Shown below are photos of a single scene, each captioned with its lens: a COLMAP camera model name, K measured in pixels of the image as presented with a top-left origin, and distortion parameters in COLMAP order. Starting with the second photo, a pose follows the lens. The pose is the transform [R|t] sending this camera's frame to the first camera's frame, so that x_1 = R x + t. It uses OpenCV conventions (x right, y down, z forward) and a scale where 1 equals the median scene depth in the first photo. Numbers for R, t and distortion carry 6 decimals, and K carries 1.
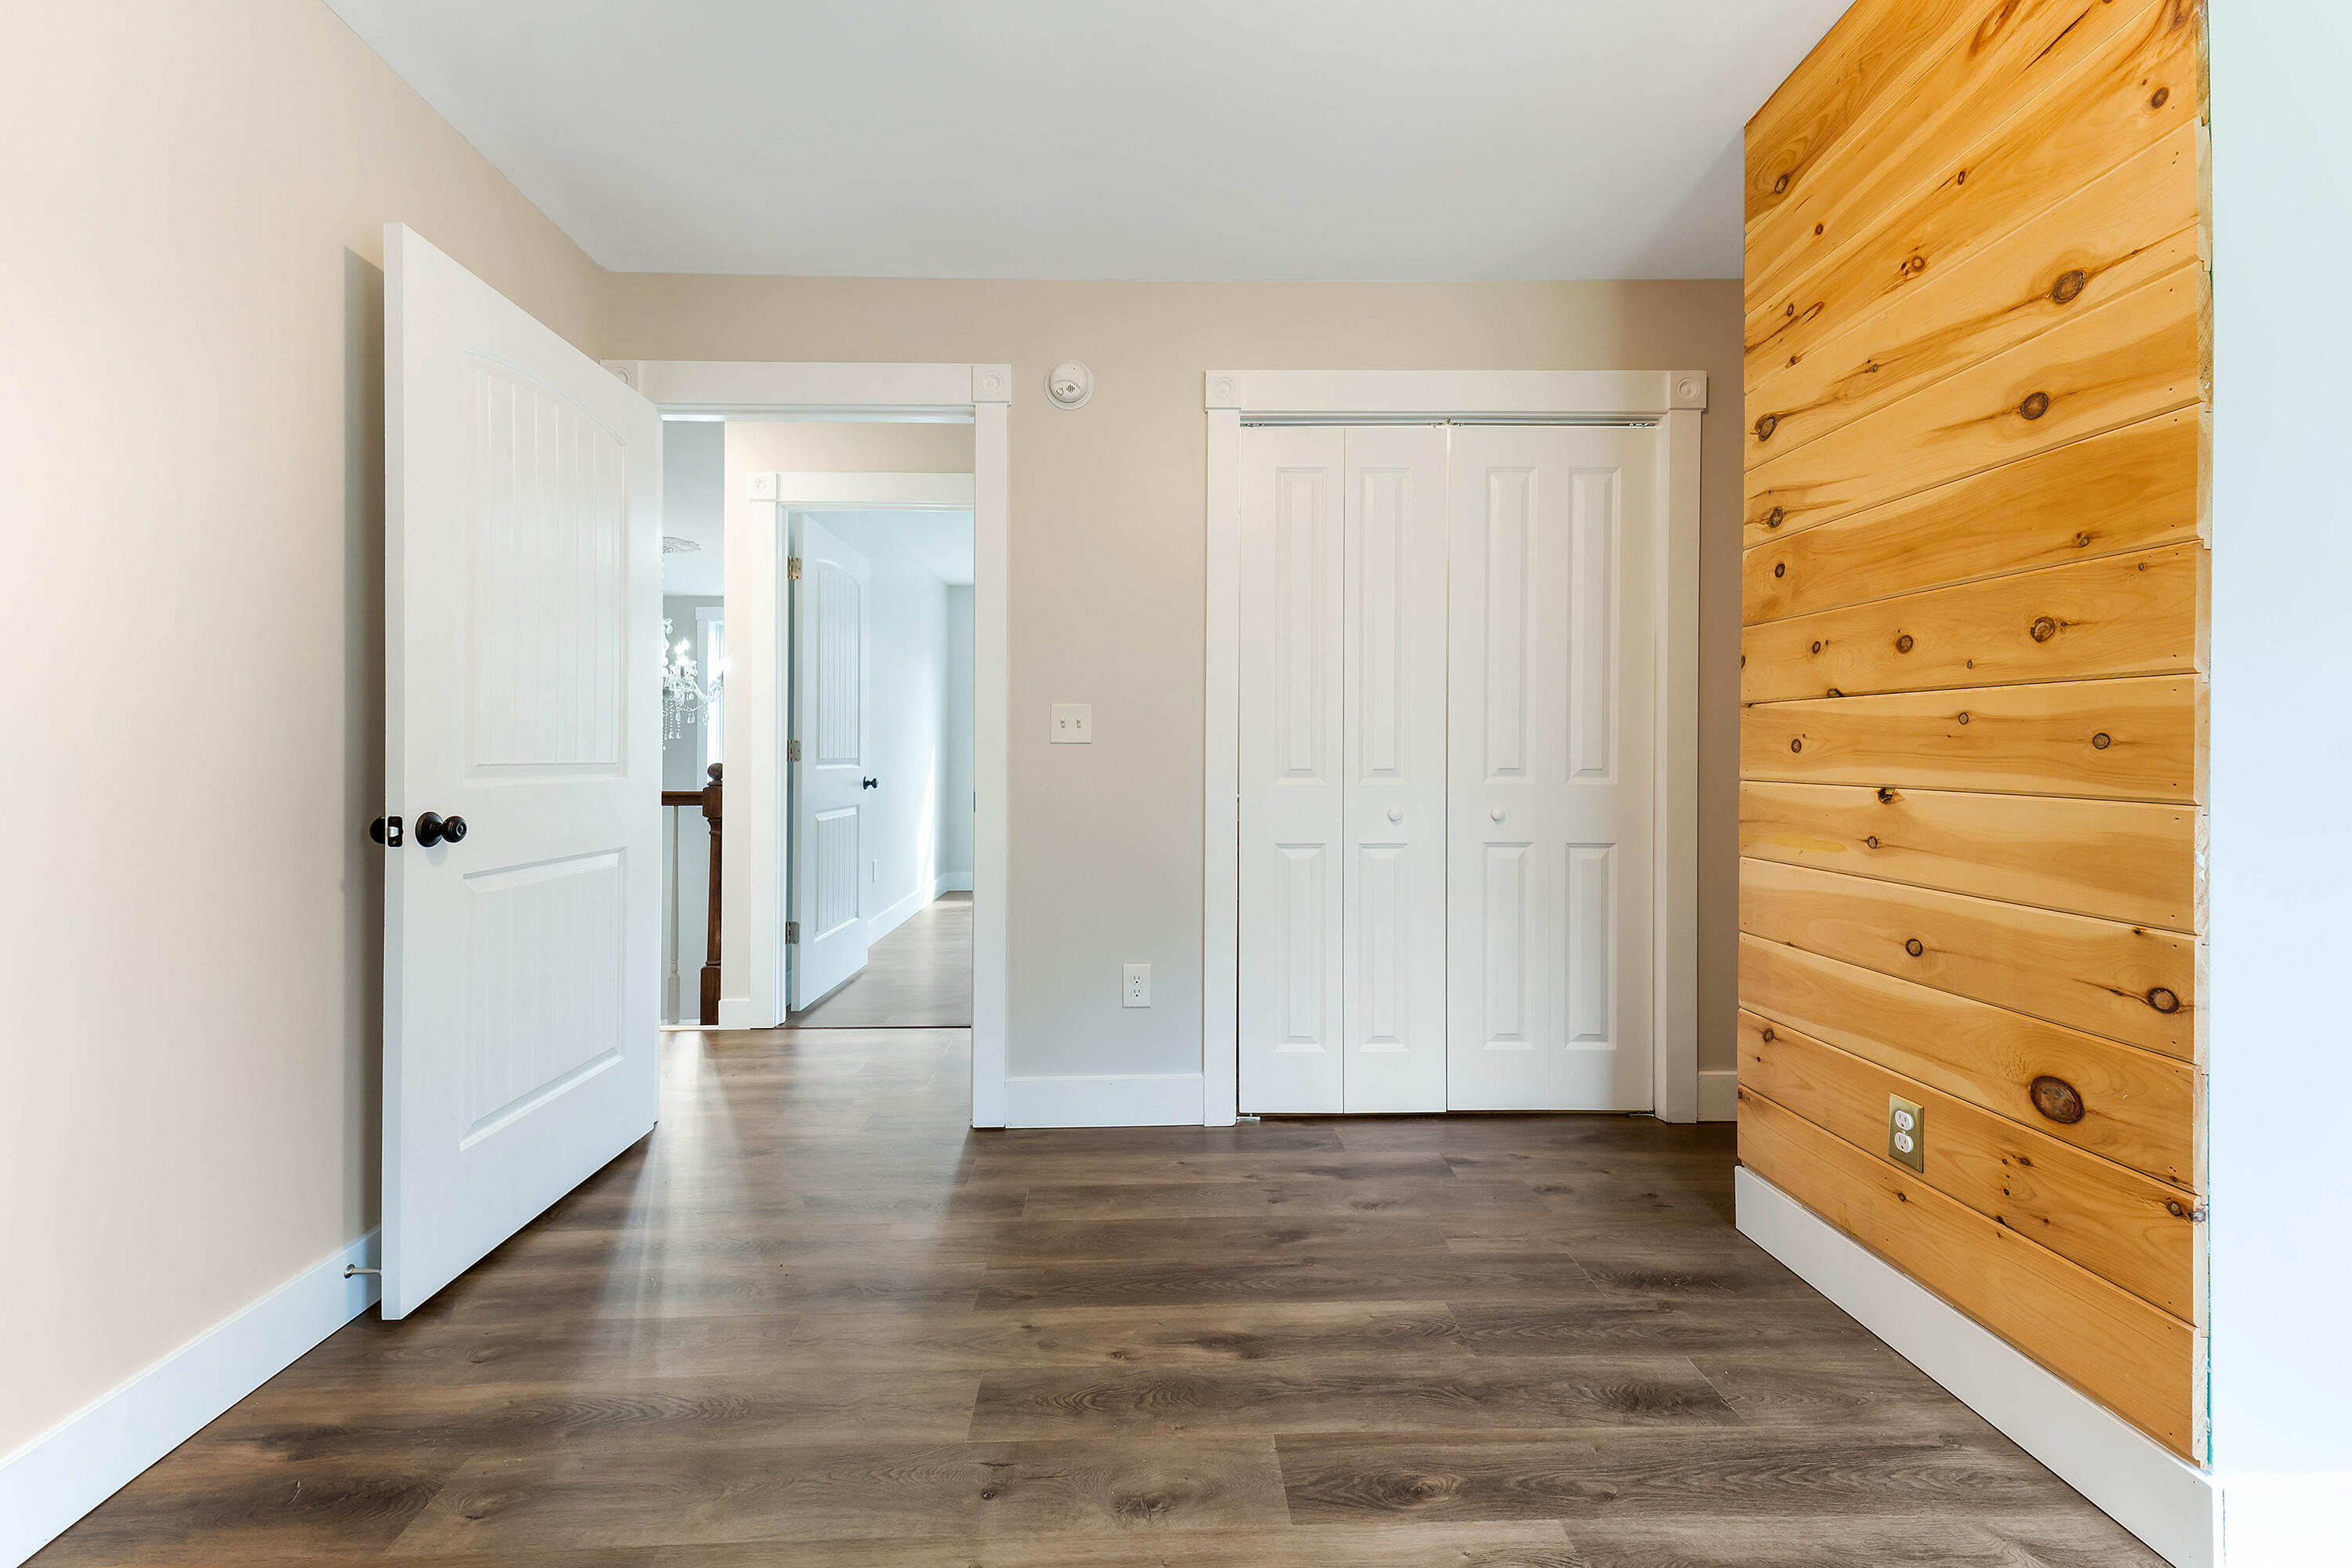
lens RADIAL K [[964.2, 0, 1166.4], [0, 964.2, 773.2], [0, 0, 1]] dist [0.028571, -0.002915]
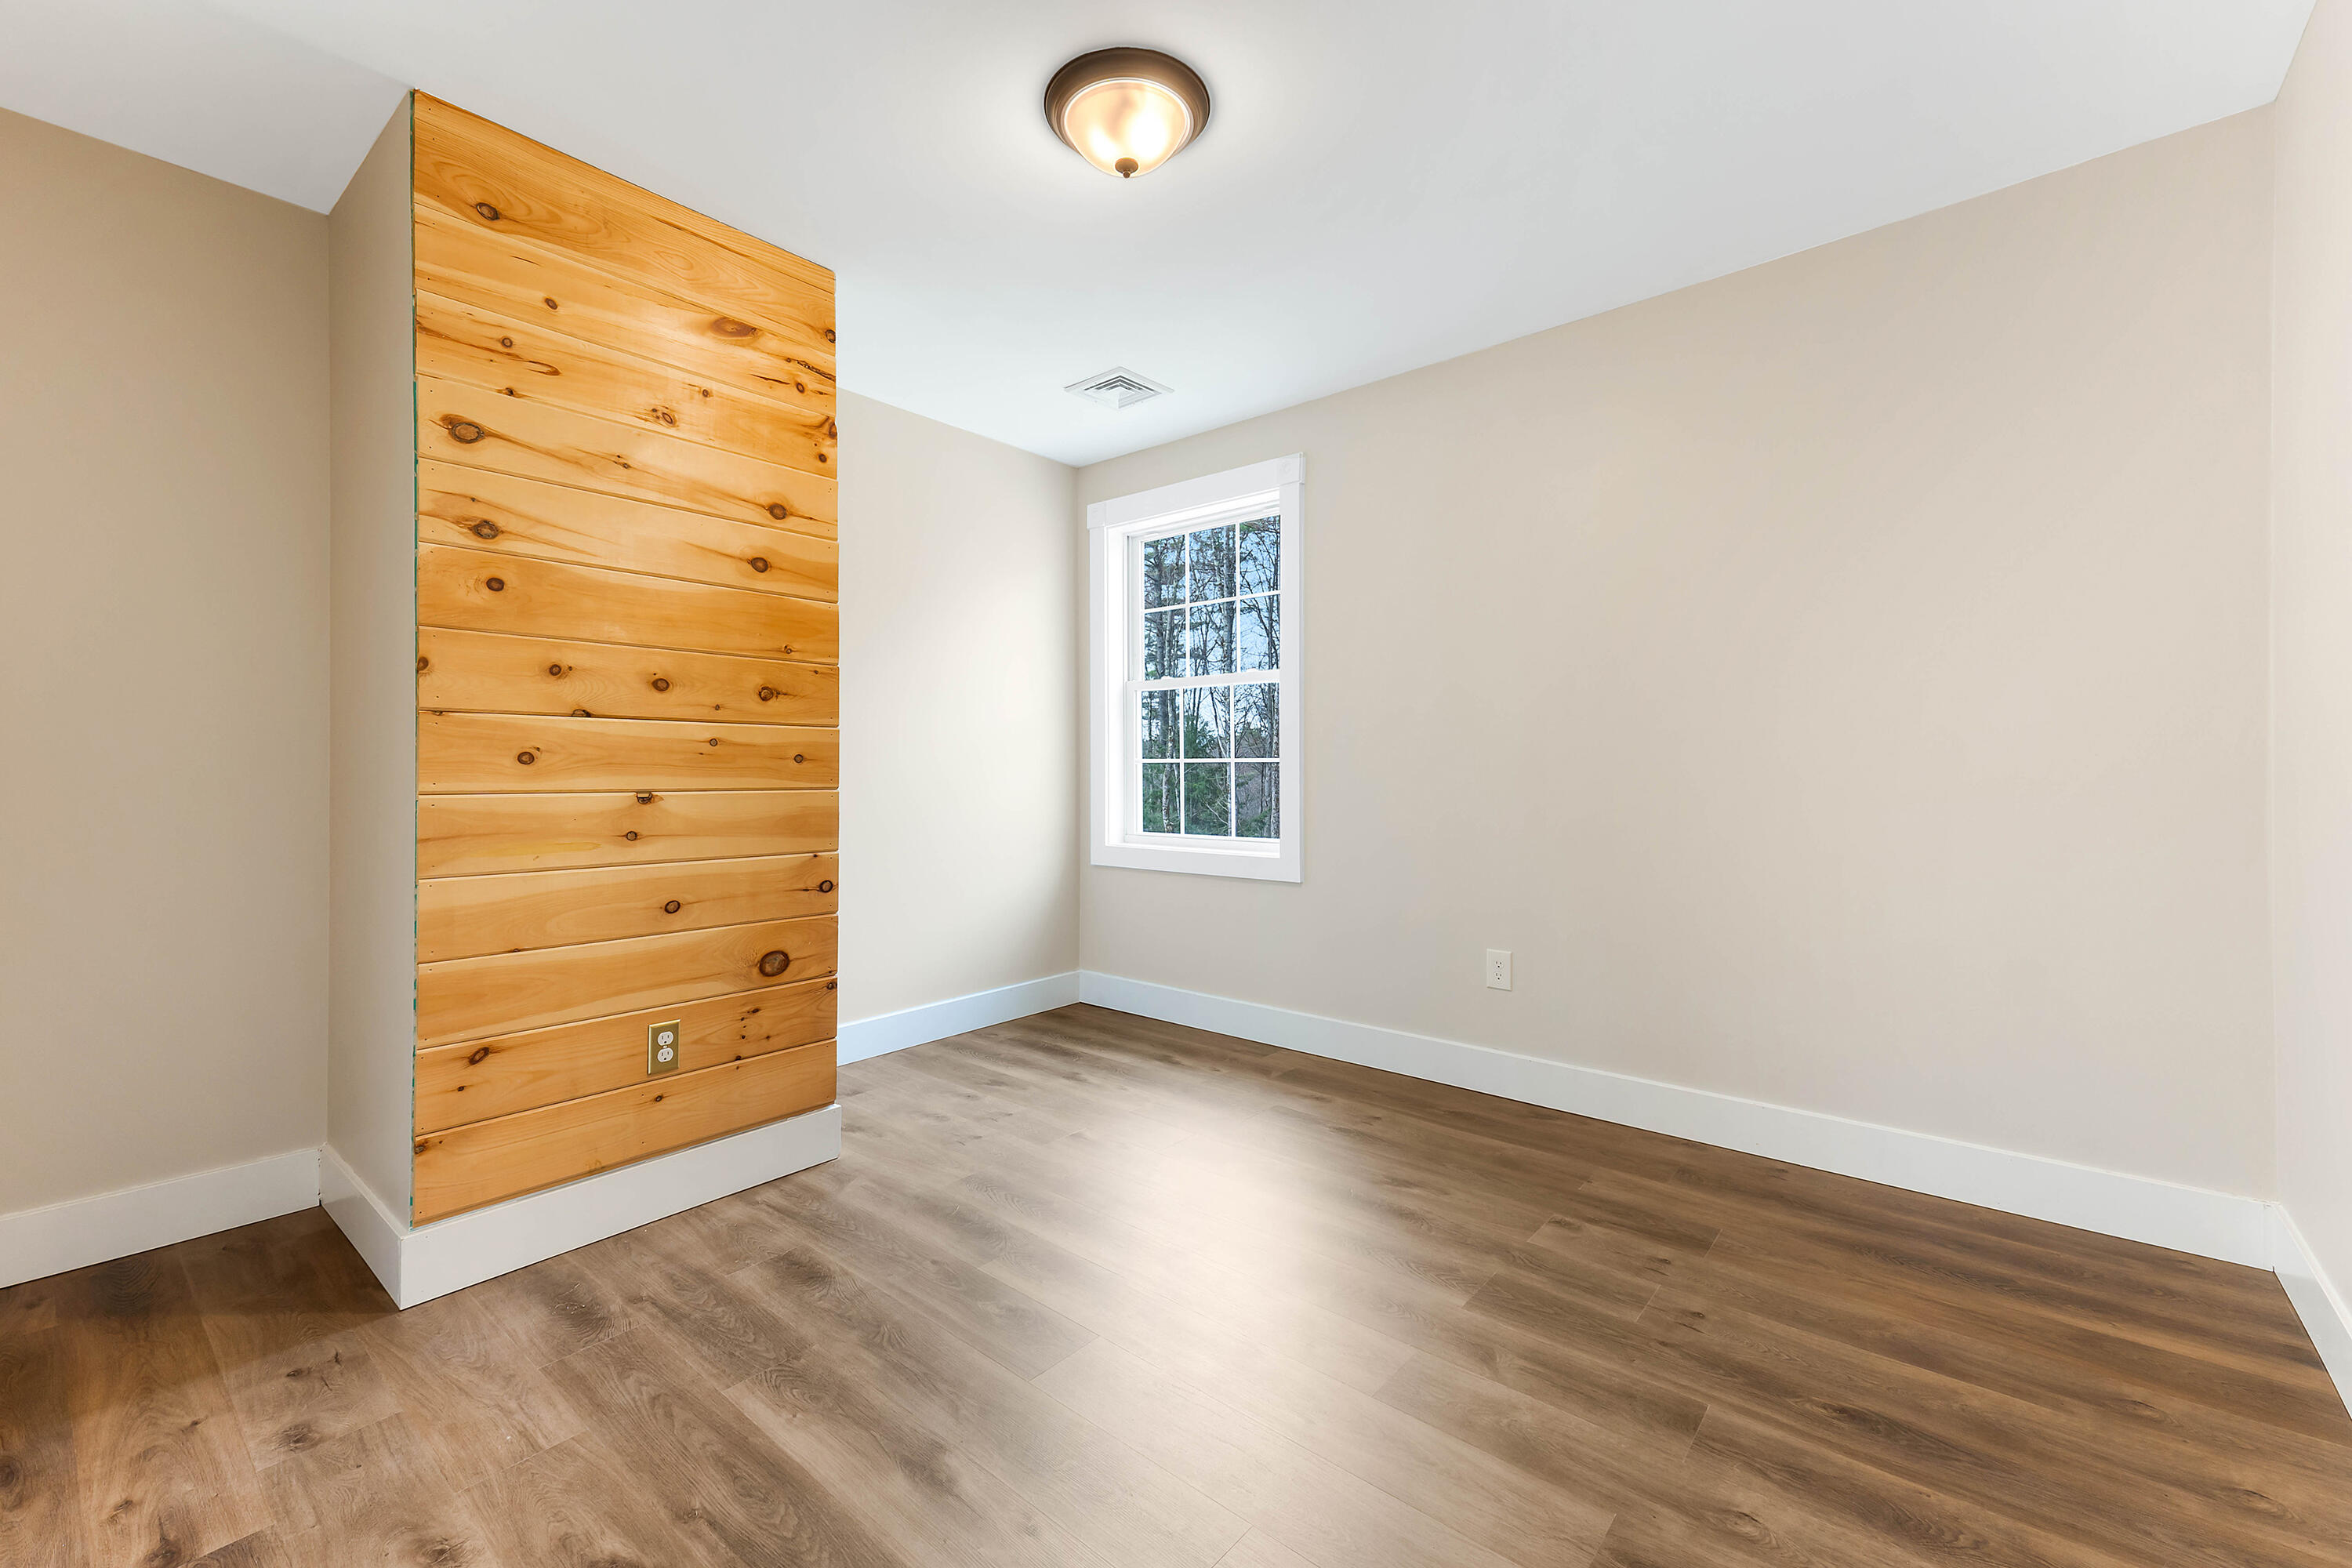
lens RADIAL K [[964.2, 0, 1163.5], [0, 964.2, 766.0], [0, 0, 1]] dist [0.028571, -0.002915]
pose [[-0.733442, 0.022923, 0.679366, -0.640640], [0.029925, 0.999551, -0.001421, 0.002927], [-0.679093, 0.019288, -0.733798, 1.447070]]
